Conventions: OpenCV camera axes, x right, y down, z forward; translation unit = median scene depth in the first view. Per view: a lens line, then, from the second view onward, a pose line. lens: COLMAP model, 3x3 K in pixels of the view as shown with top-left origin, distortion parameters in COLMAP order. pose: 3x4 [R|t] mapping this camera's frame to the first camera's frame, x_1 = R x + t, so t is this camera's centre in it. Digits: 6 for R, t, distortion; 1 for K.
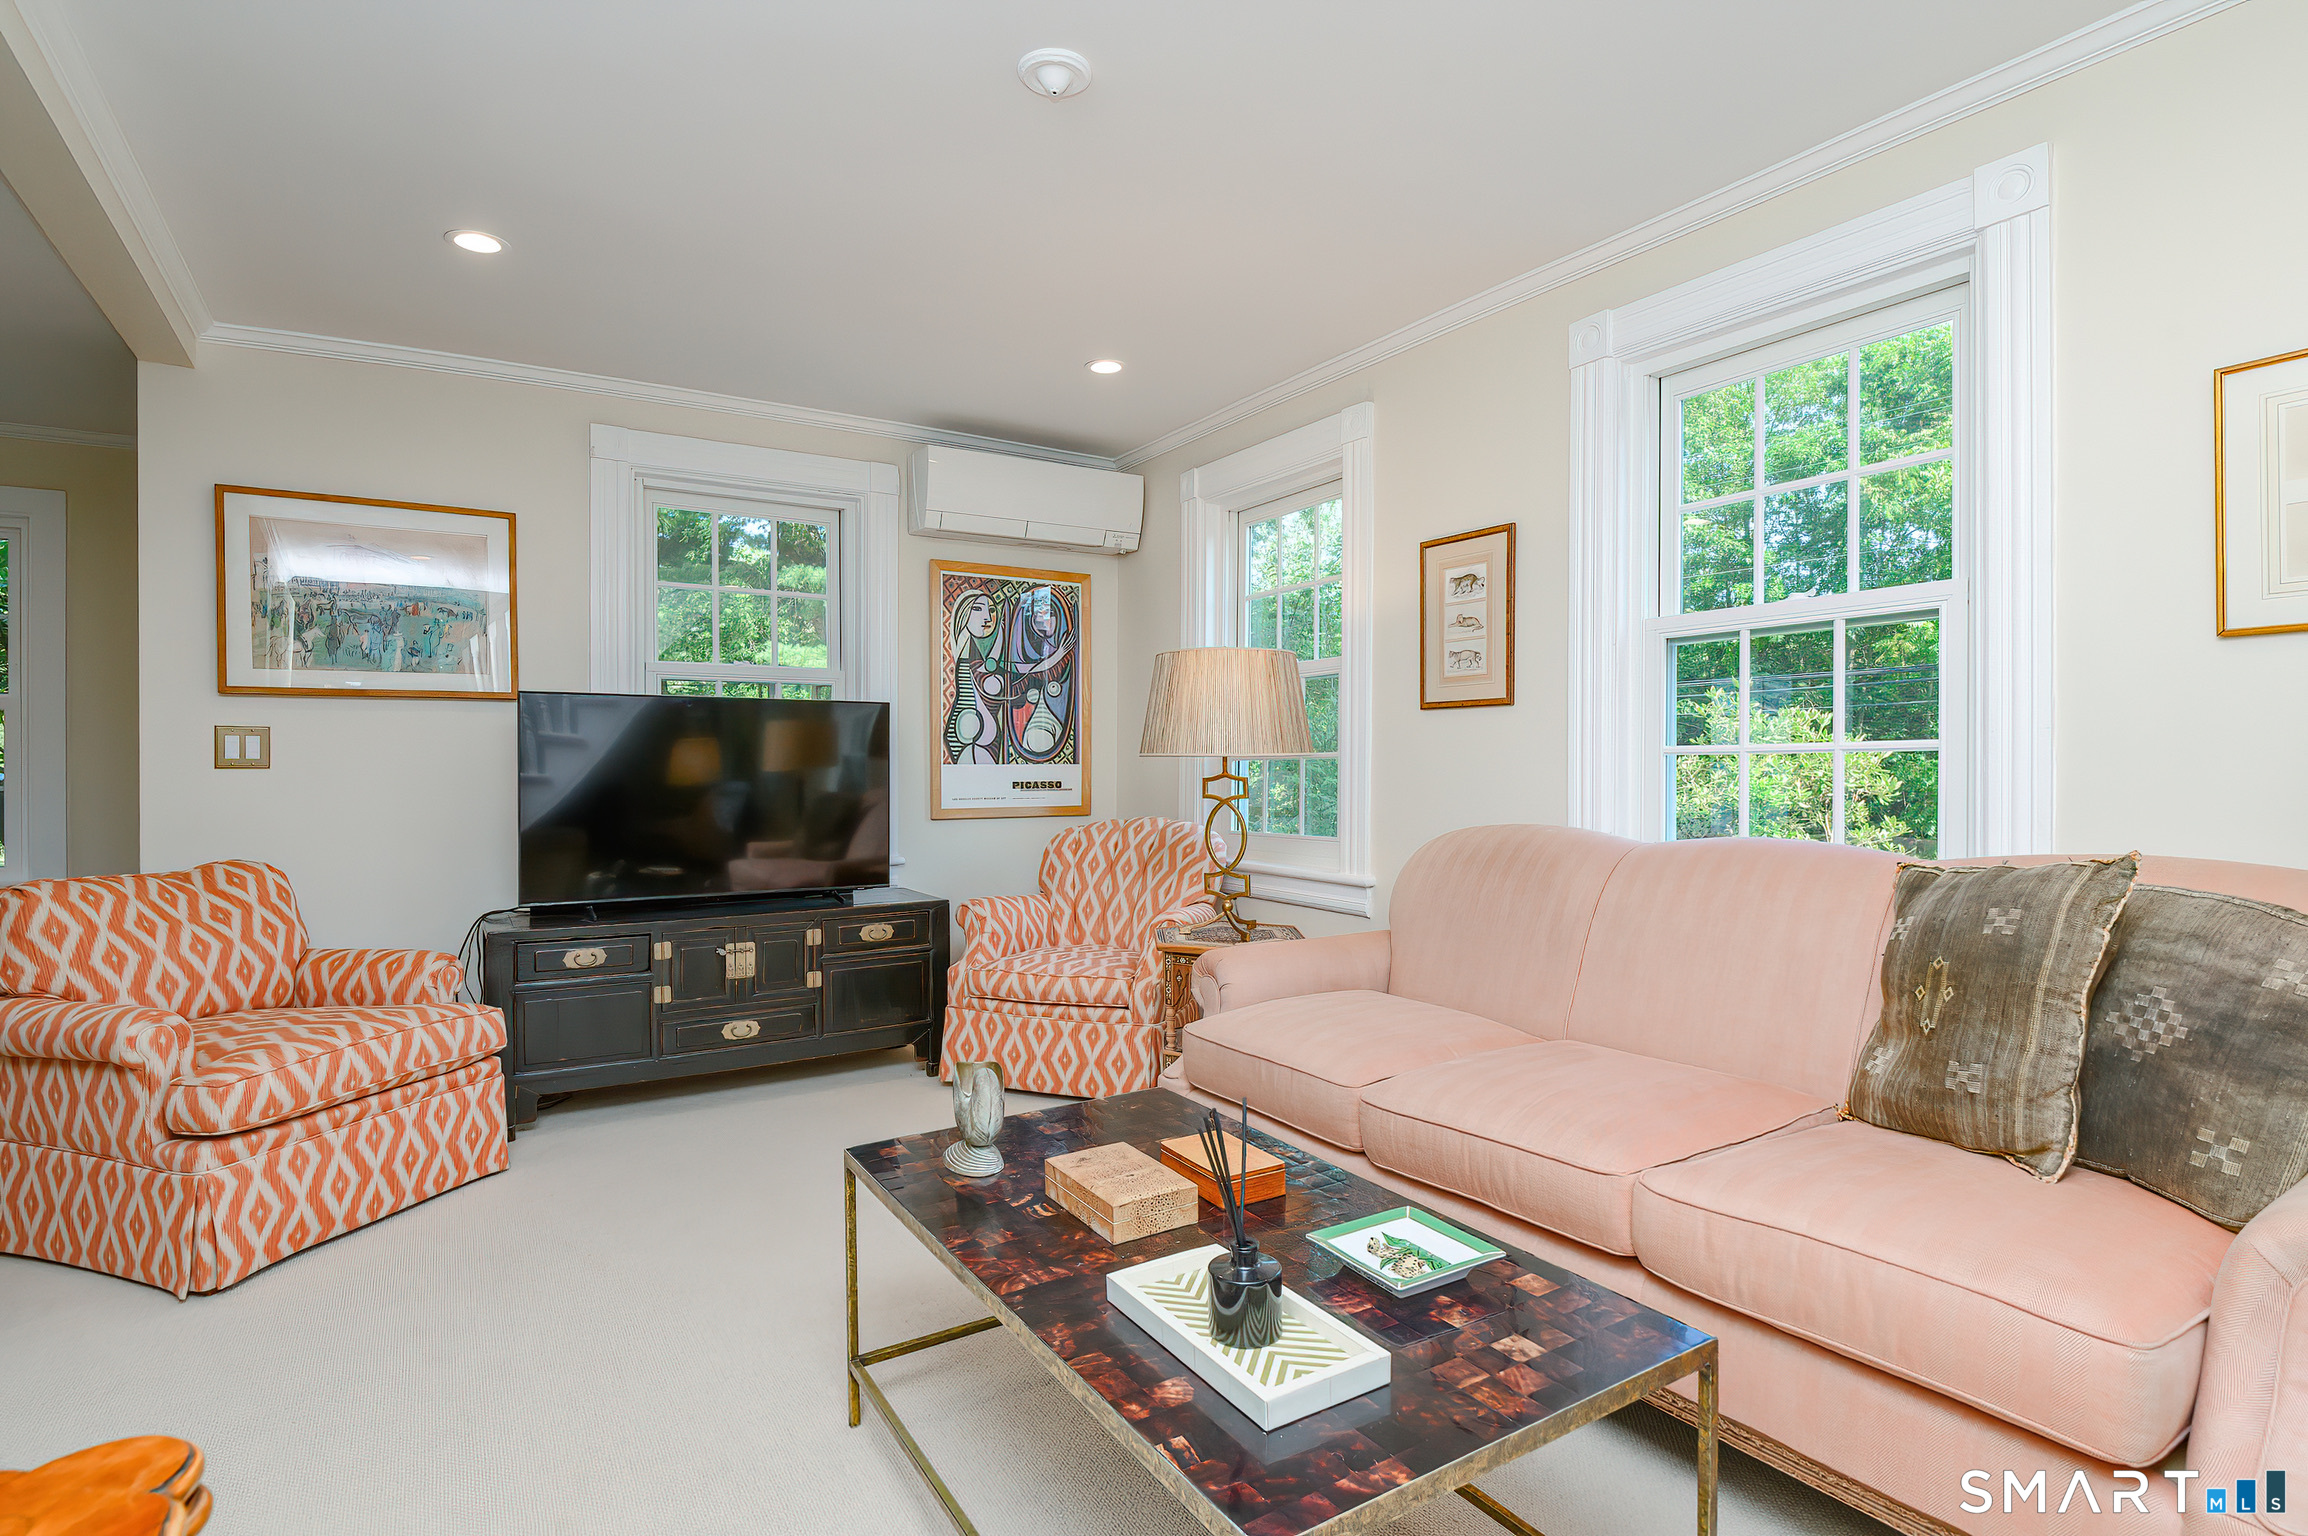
lens RADIAL K [[1143.7, 0, 1172.5], [0, 1143.7, 740.0], [0, 0, 1]] dist [0.001461, -0.009105]
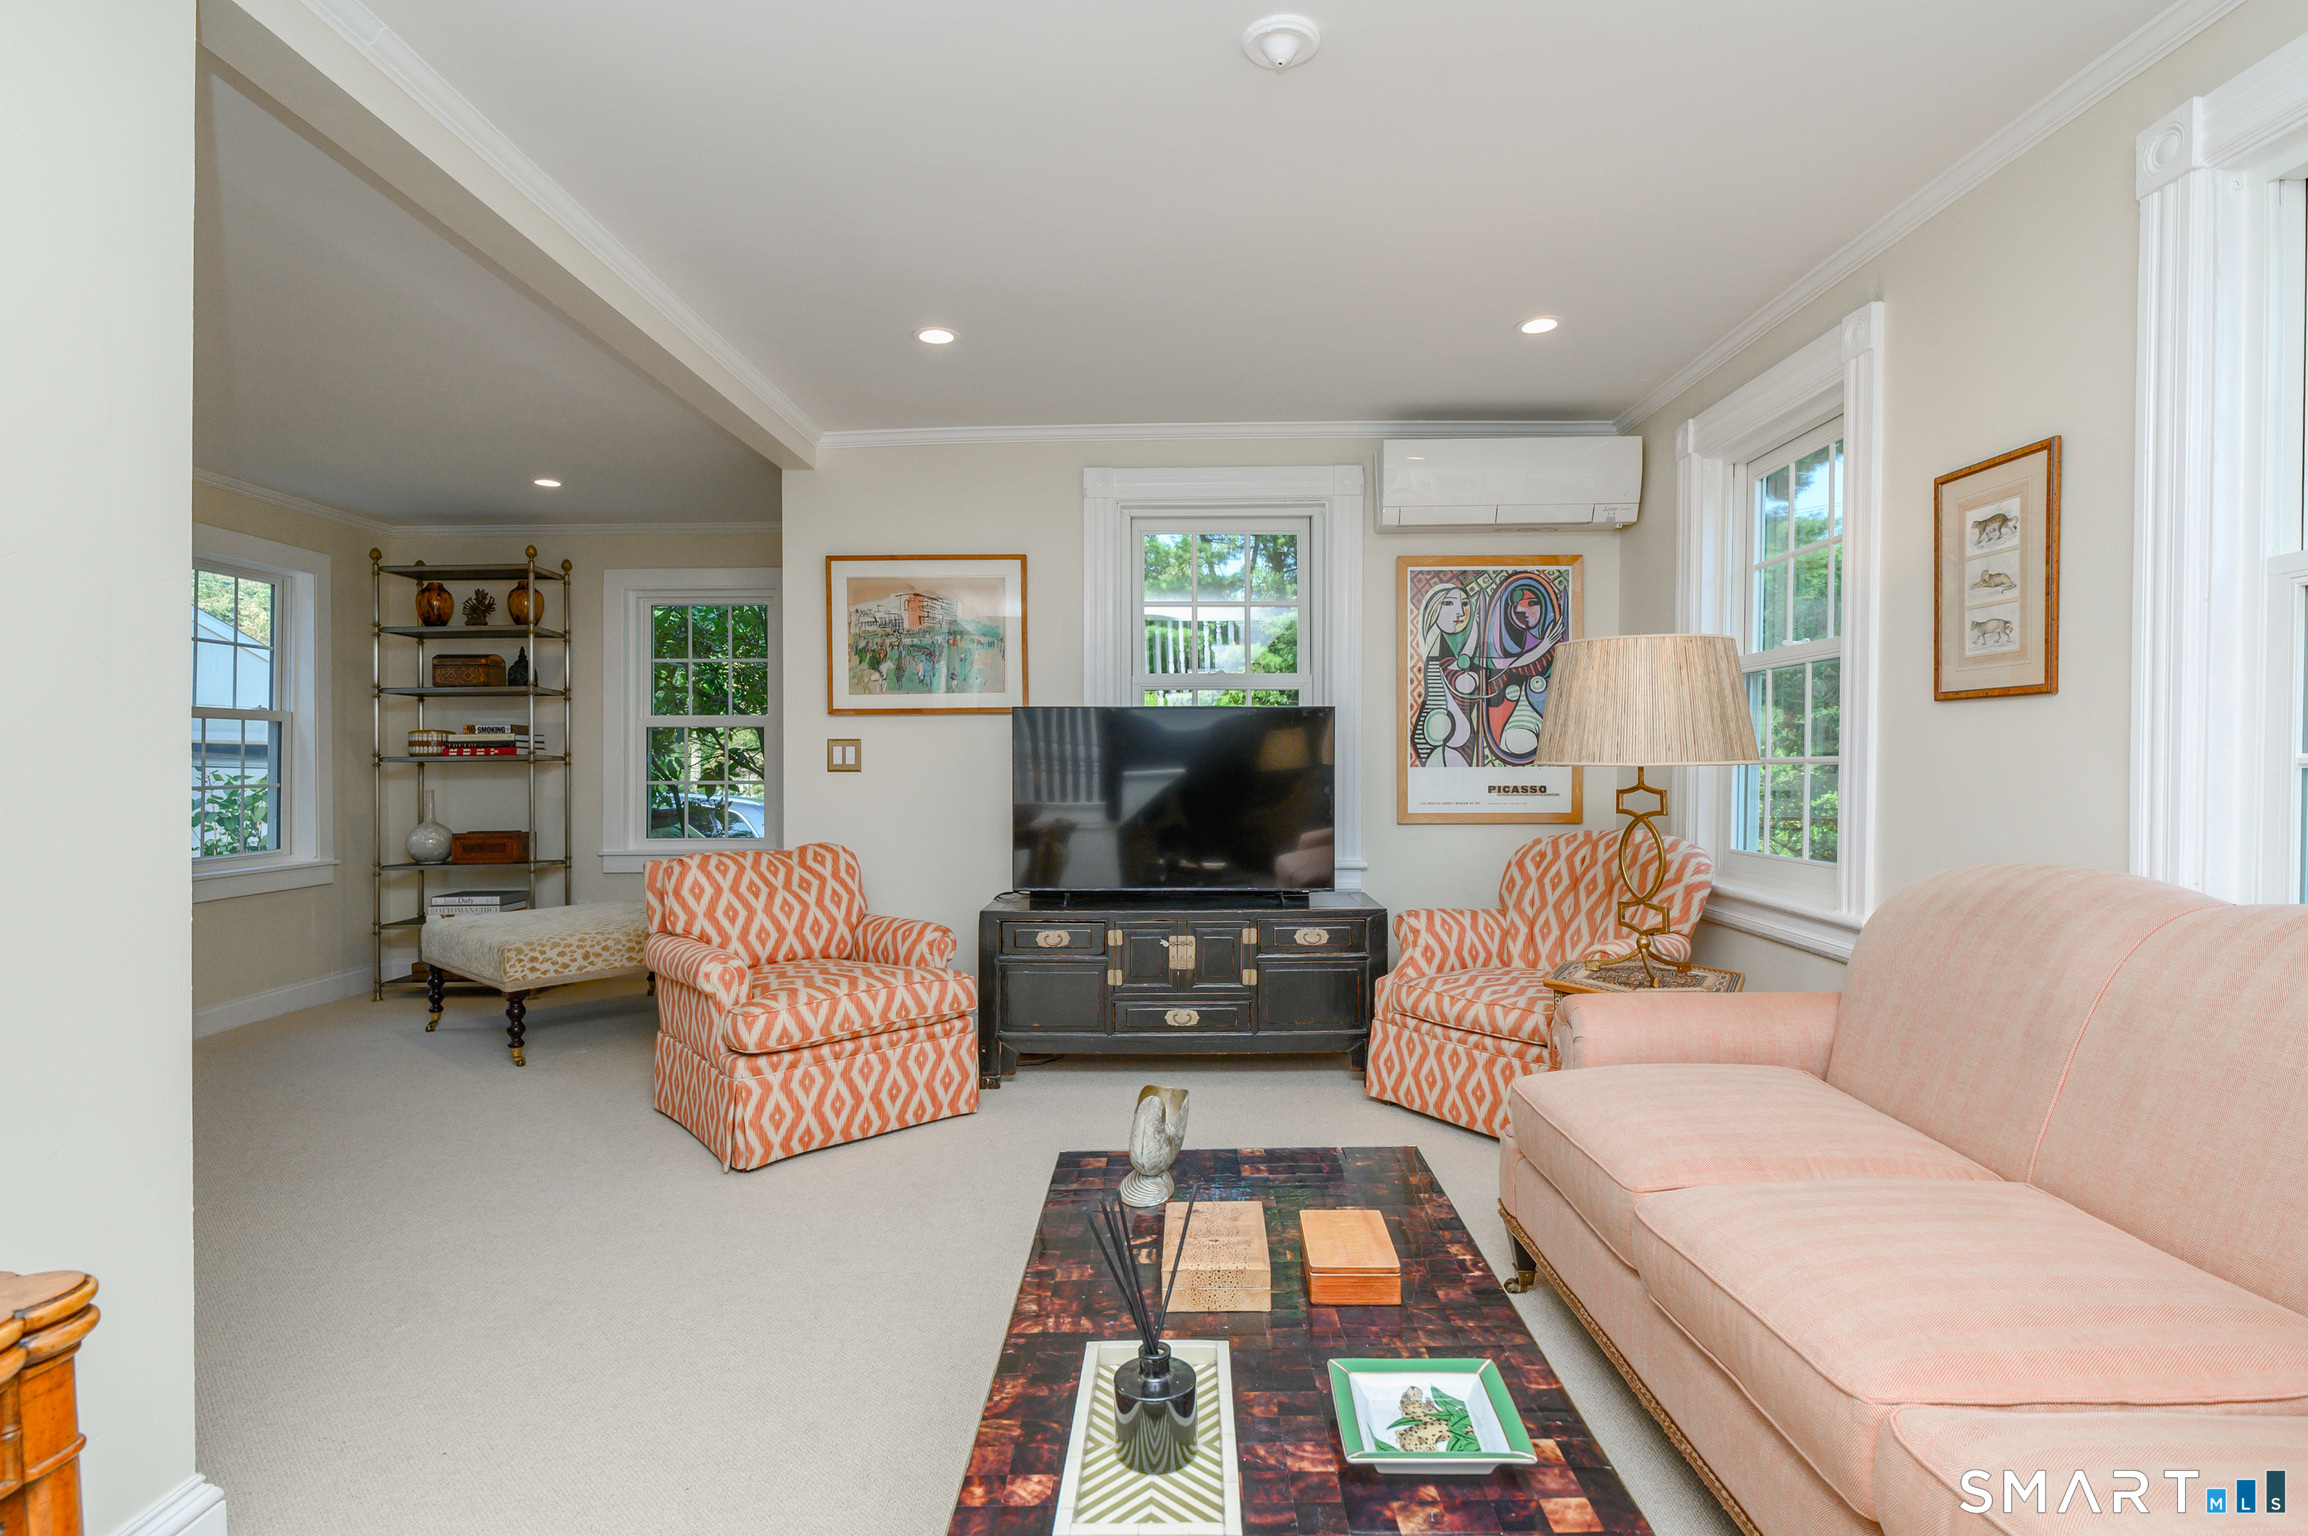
lens RADIAL K [[1143.7, 0, 1172.5], [0, 1143.7, 740.0], [0, 0, 1]] dist [0.001461, -0.009105]
pose [[0.840132, -0.009214, -0.542304, 0.204325], [0.013932, 0.999892, 0.004596, -0.011789], [0.542203, -0.011416, 0.840170, 0.101273]]
